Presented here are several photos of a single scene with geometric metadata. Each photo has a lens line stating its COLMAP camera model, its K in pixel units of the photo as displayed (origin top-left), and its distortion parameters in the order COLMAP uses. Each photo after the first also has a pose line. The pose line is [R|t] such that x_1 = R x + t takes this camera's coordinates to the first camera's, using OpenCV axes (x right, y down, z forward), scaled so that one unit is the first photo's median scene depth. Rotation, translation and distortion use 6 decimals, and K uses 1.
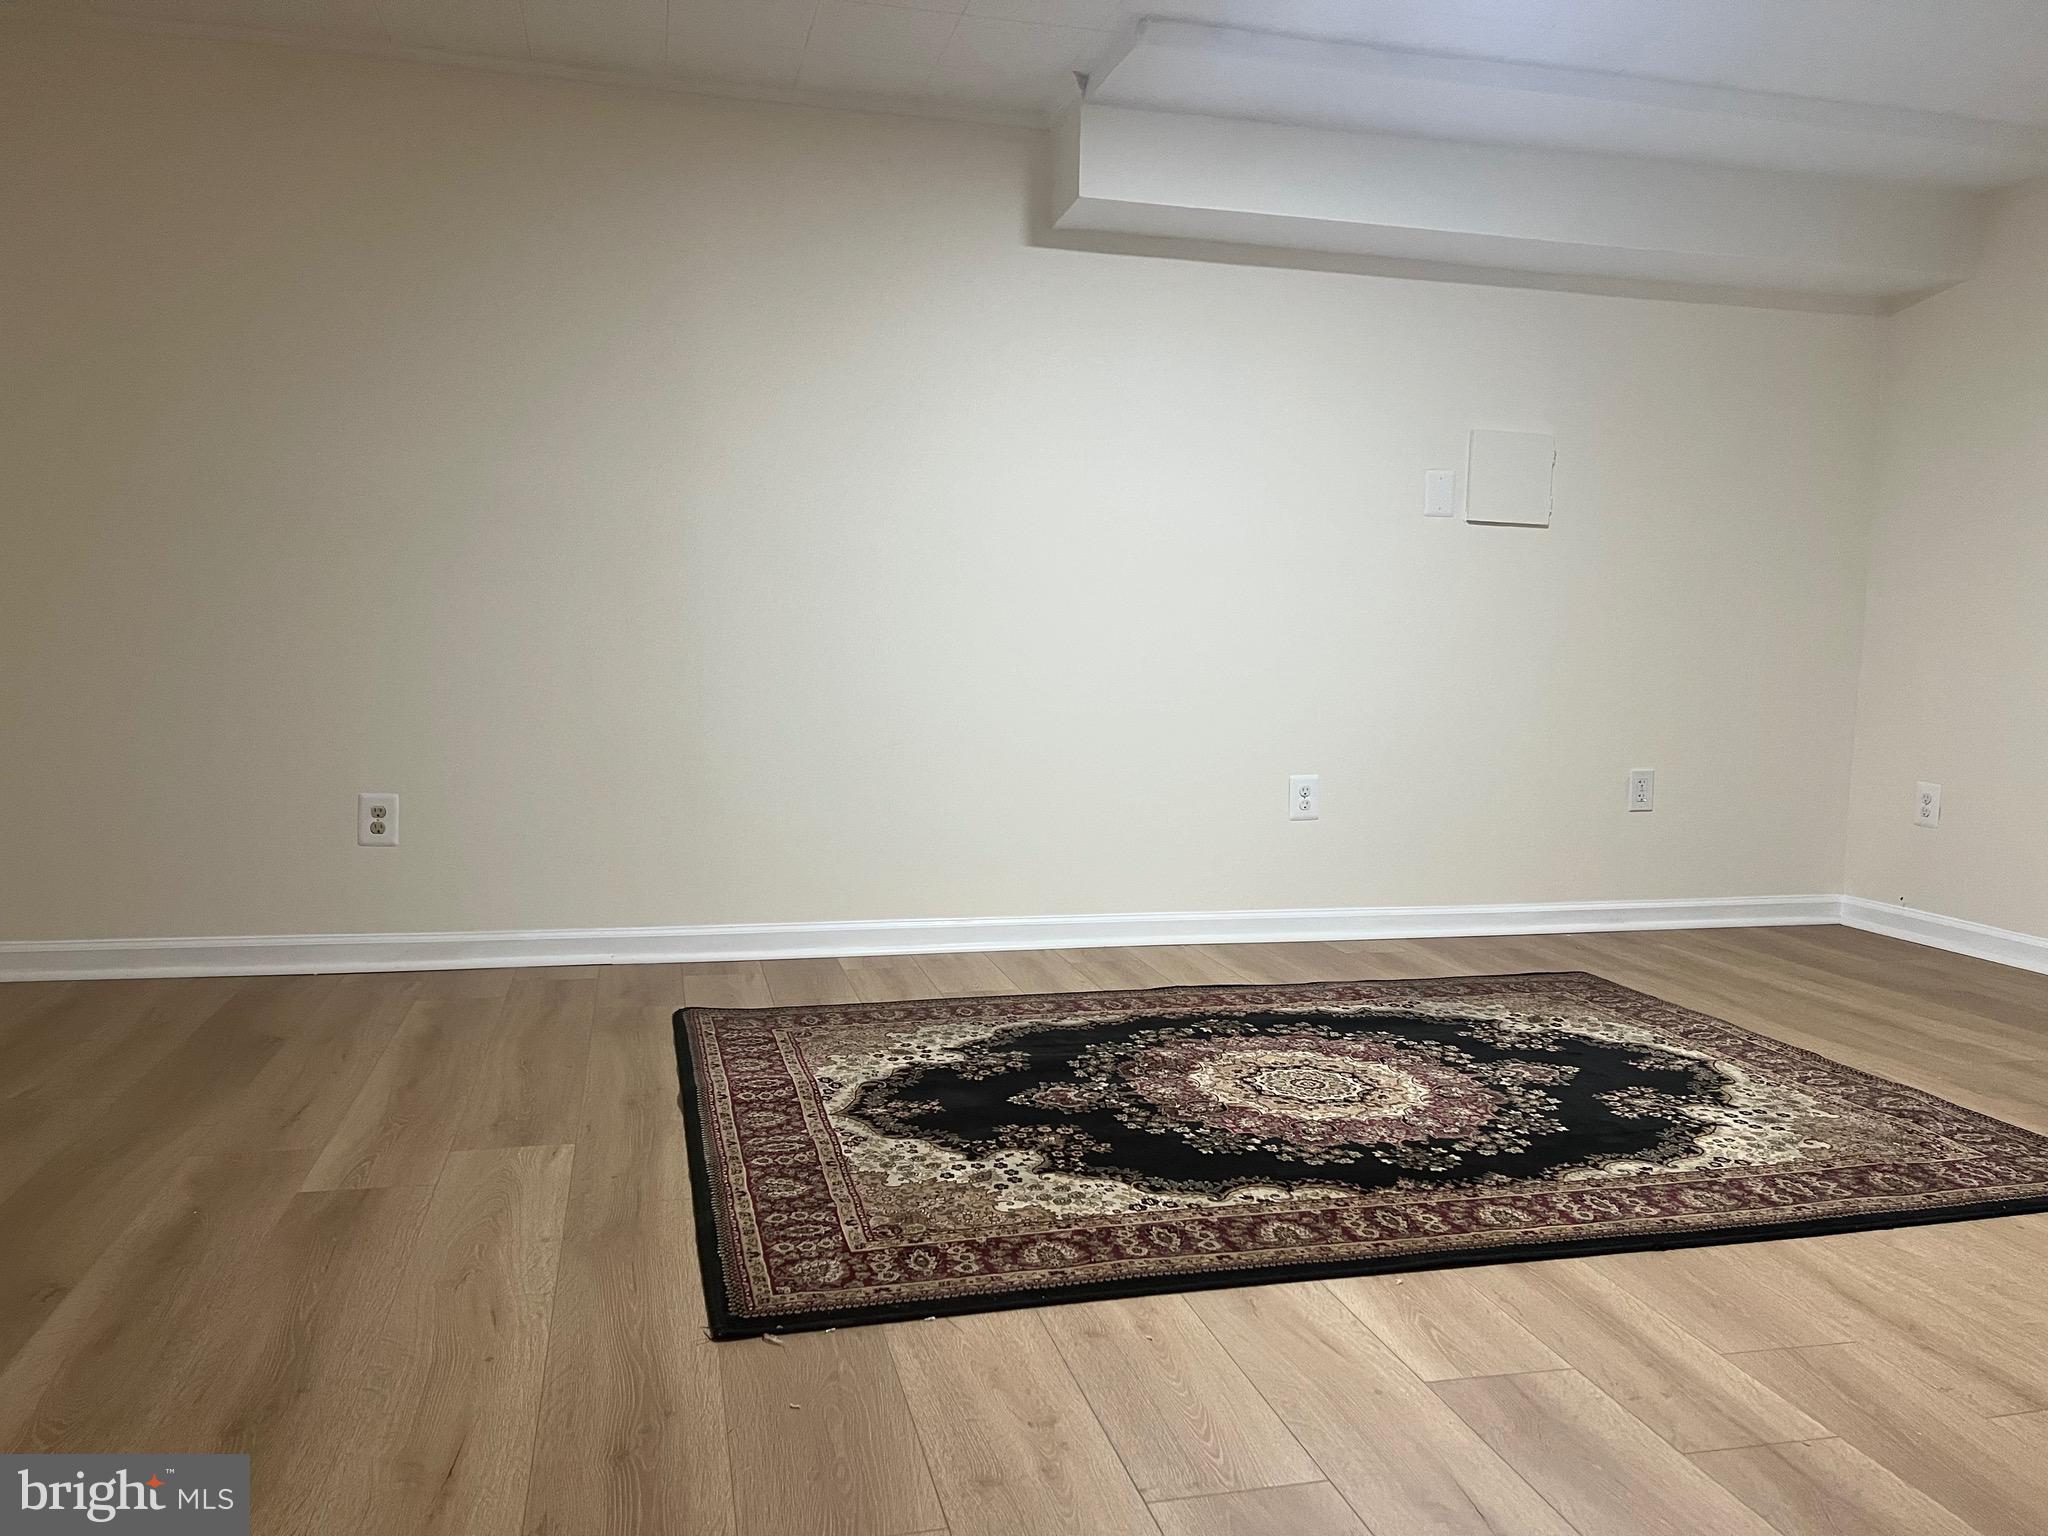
lens RADIAL K [[1523.2, 0, 1024.7], [0, 1523.2, 767.0], [0, 0, 1]] dist [0.032774, -0.023450]
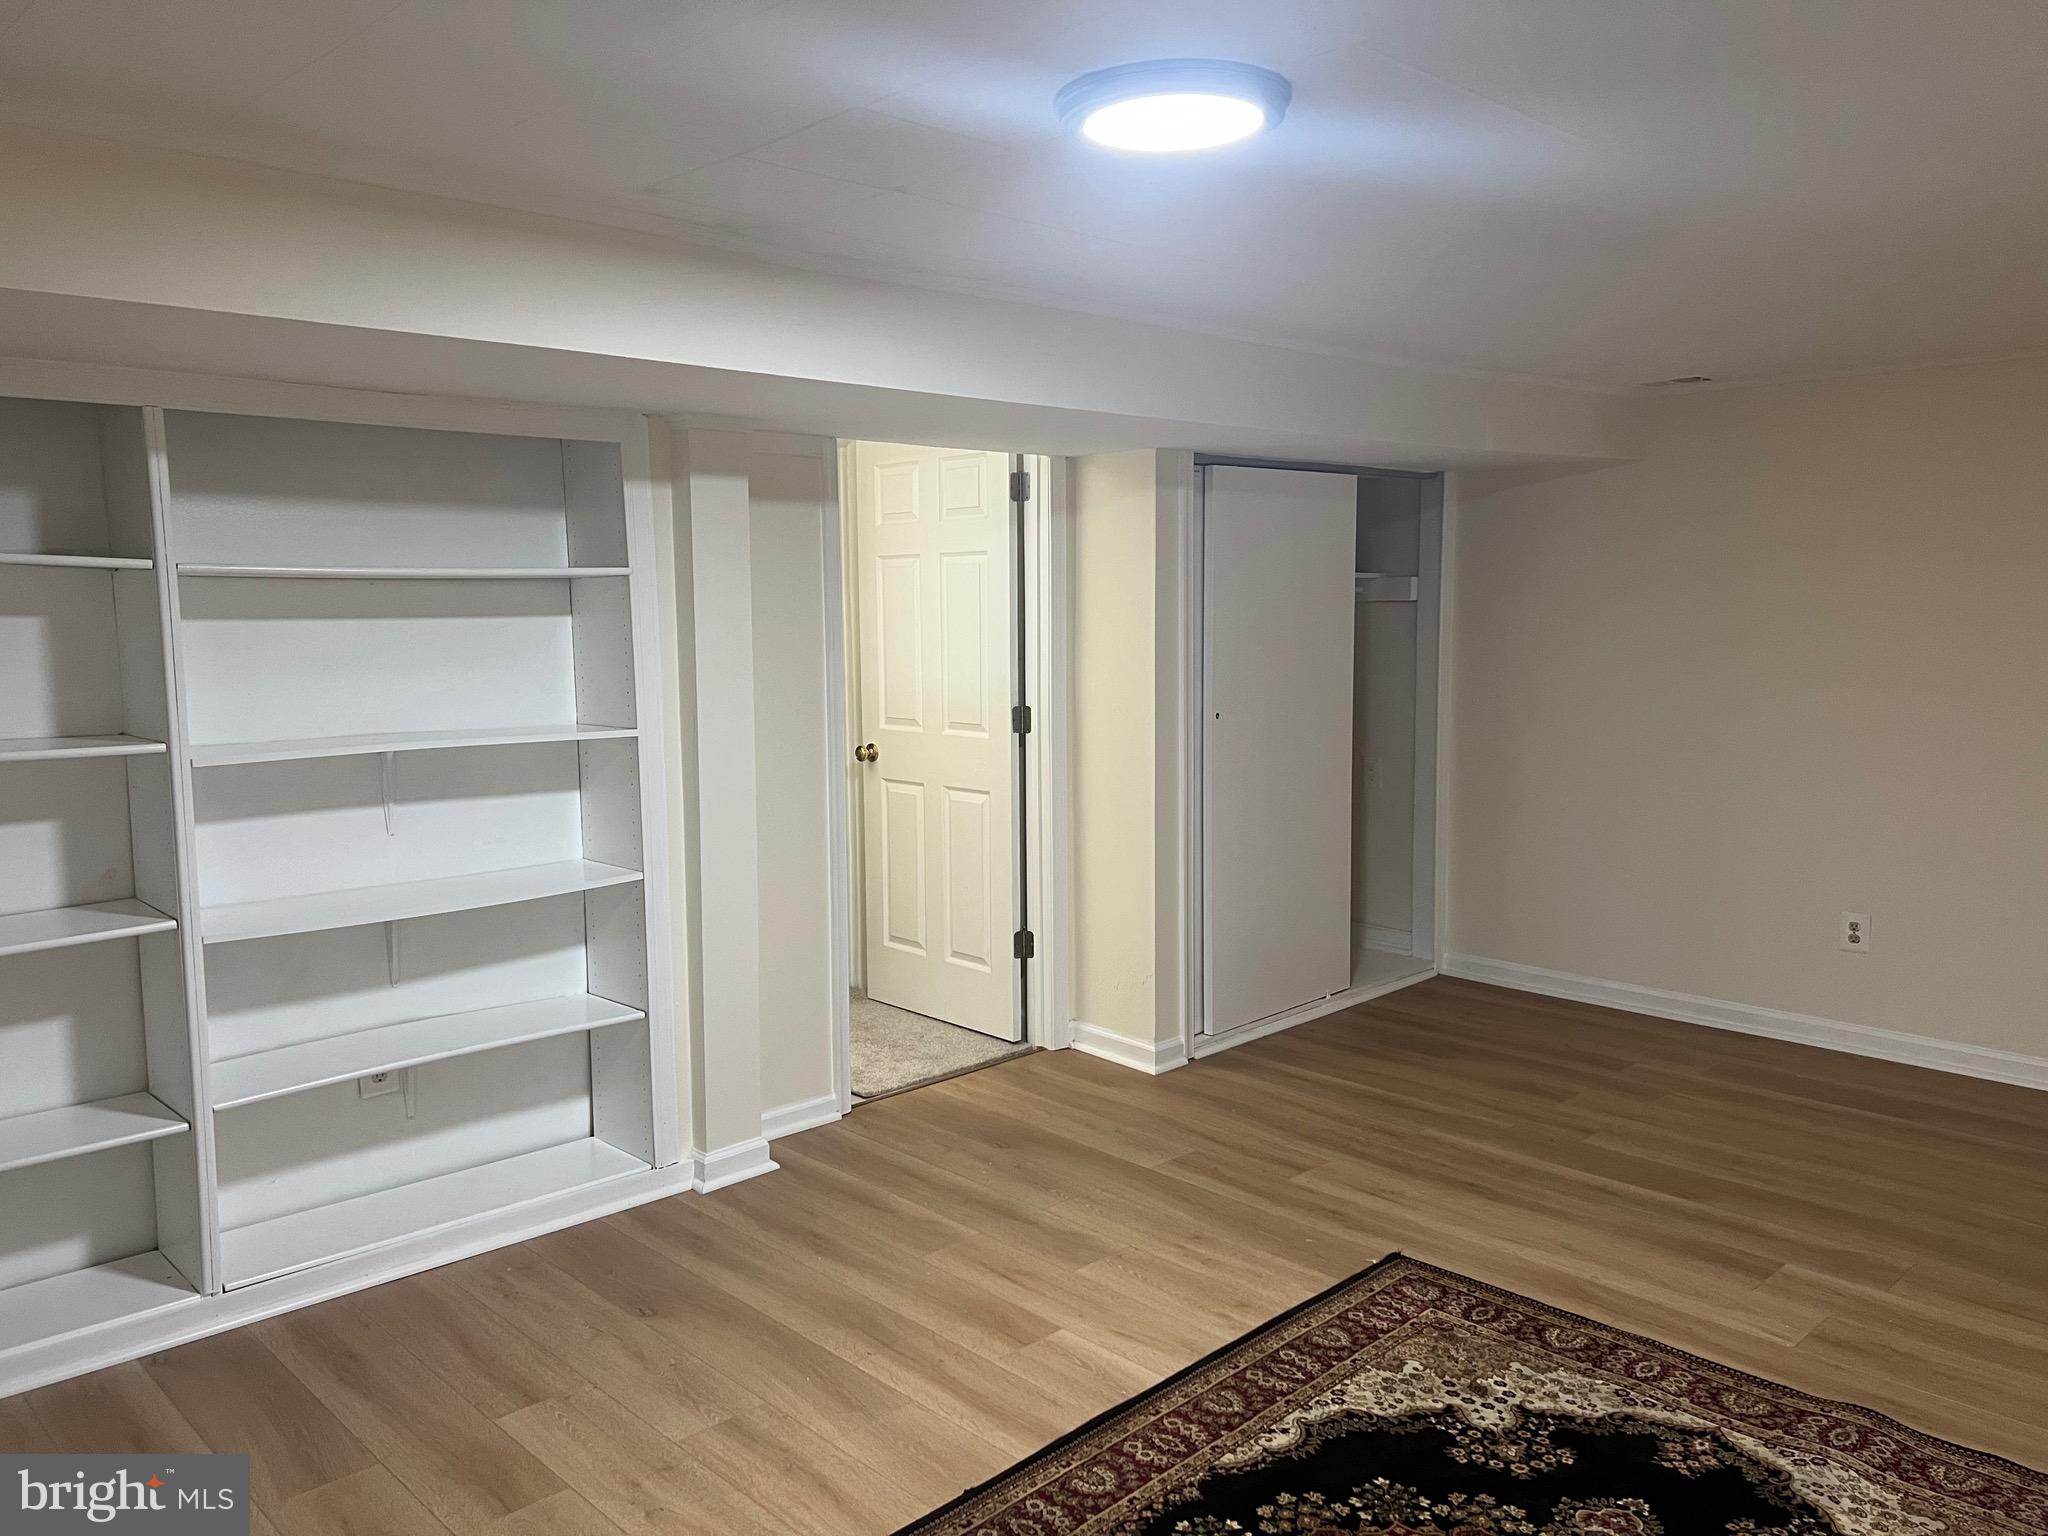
lens RADIAL K [[1523.2, 0, 1024.1], [0, 1523.2, 767.5], [0, 0, 1]] dist [0.032774, -0.023450]
pose [[-0.861999, 0.042129, -0.505157, 0.962663], [-0.055888, 0.982566, 0.177313, -0.448837], [0.503820, 0.181076, -0.844617, 1.945670]]
